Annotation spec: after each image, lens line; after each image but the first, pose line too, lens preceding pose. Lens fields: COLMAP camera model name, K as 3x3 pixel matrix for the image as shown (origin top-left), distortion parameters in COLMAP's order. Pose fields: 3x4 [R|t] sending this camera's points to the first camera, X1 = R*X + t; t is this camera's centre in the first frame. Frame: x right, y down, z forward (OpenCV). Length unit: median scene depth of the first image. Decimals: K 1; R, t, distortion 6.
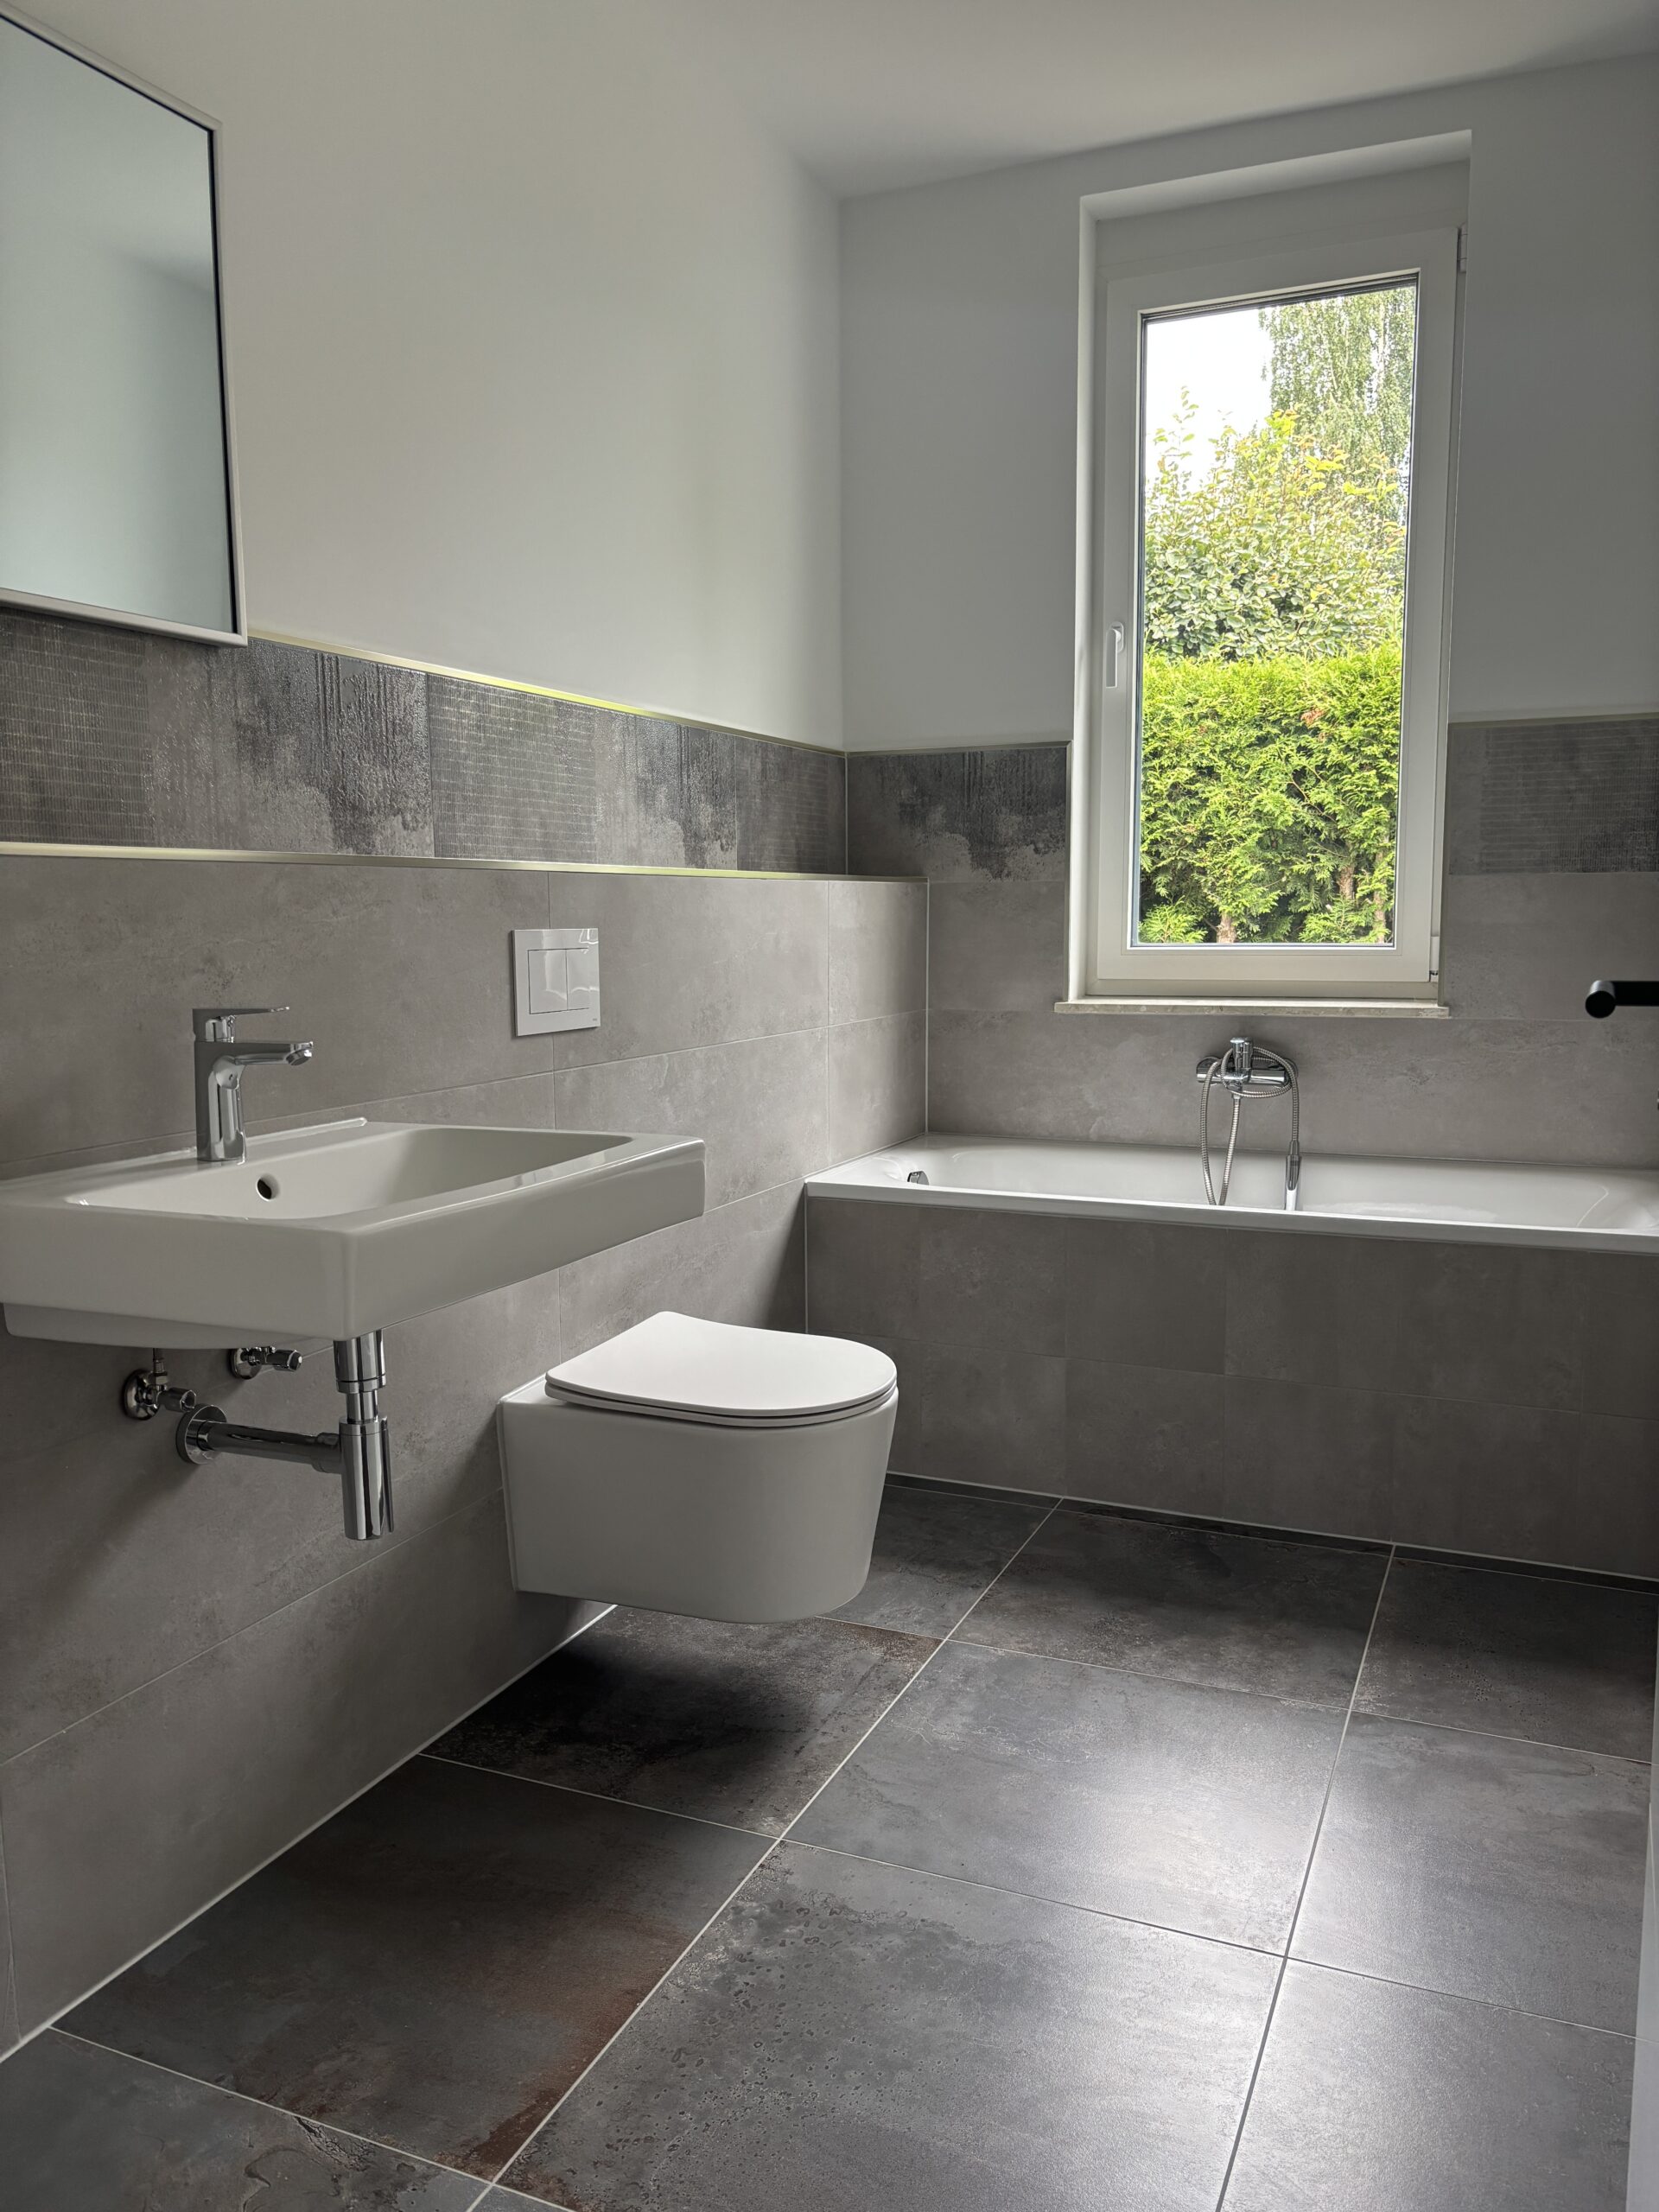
lens RADIAL K [[1687.4, 0, 829.3], [0, 1687.4, 1103.8], [0, 0, 1]] dist [0.037769, 0.017620]
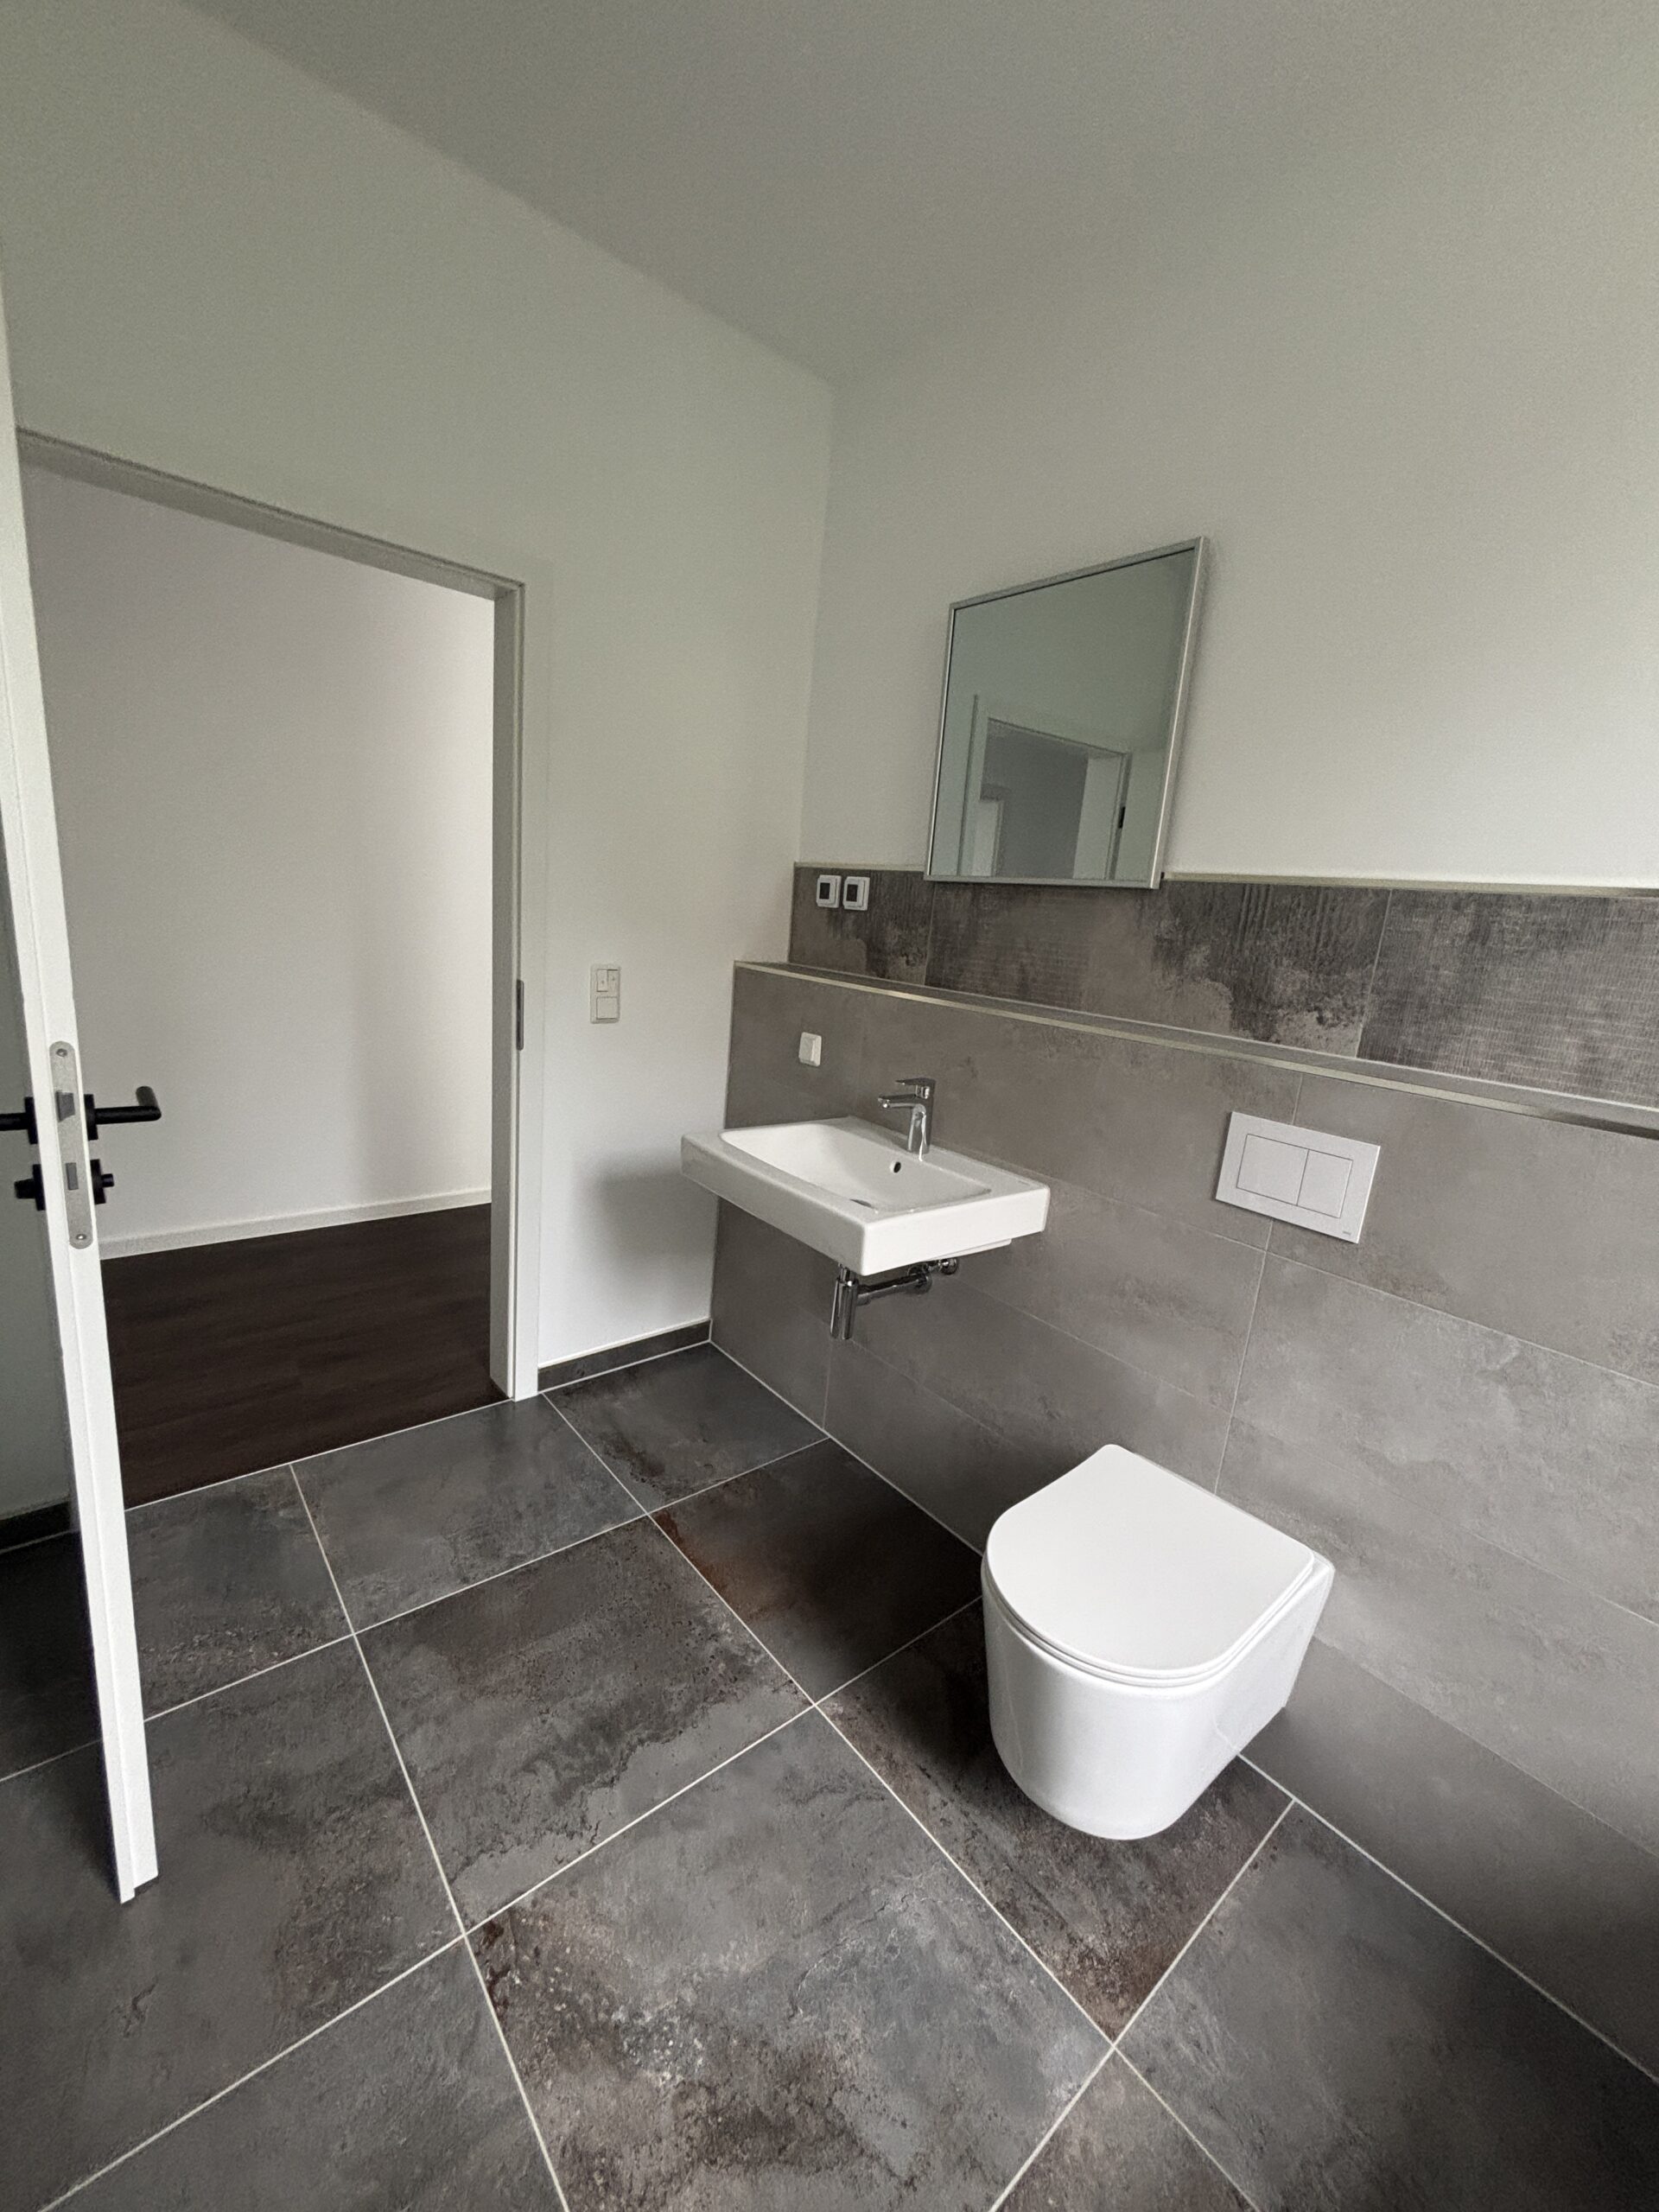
lens RADIAL K [[894.9, 0, 826.4], [0, 894.9, 1110.6], [0, 0, 1]] dist [0.022805, -0.000519]
pose [[-0.440324, 0.166812, -0.882206, 0.528405], [-0.191378, 0.942570, 0.273746, -0.241102], [0.877205, 0.289372, -0.383112, 1.091951]]
